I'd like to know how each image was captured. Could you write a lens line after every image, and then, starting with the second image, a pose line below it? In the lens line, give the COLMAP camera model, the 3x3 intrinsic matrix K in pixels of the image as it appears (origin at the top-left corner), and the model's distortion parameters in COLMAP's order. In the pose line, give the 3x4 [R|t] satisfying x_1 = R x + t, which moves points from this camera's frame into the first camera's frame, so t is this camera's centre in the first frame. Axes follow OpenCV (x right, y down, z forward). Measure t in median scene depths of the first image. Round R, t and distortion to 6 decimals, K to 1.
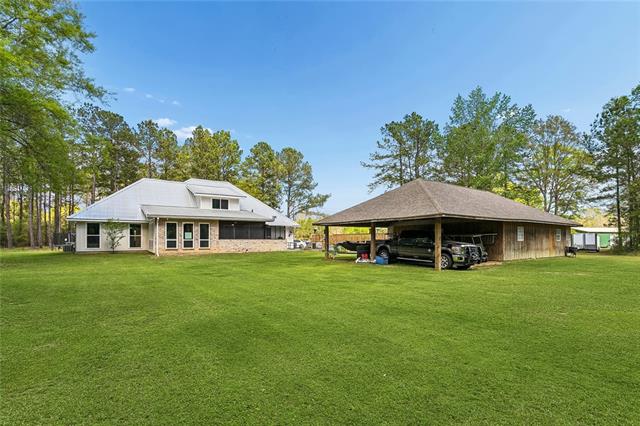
lens RADIAL K [[313.1, 0, 319.5], [0, 313.1, 212.9], [0, 0, 1]] dist [-0.013355, -0.000573]
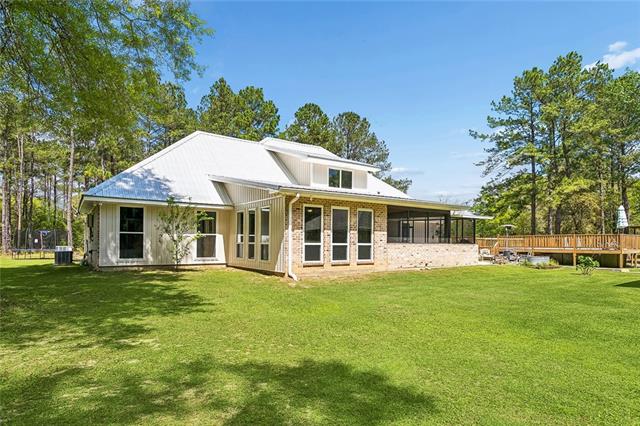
lens RADIAL K [[382.4, 0, 320.4], [0, 382.4, 214.2], [0, 0, 1]] dist [-0.003635, -0.000128]
pose [[0.999929, 0.010620, 0.005386, -0.393206], [-0.010661, 0.999915, 0.007498, 0.031627], [-0.005306, -0.007555, 0.999957, 0.359097]]
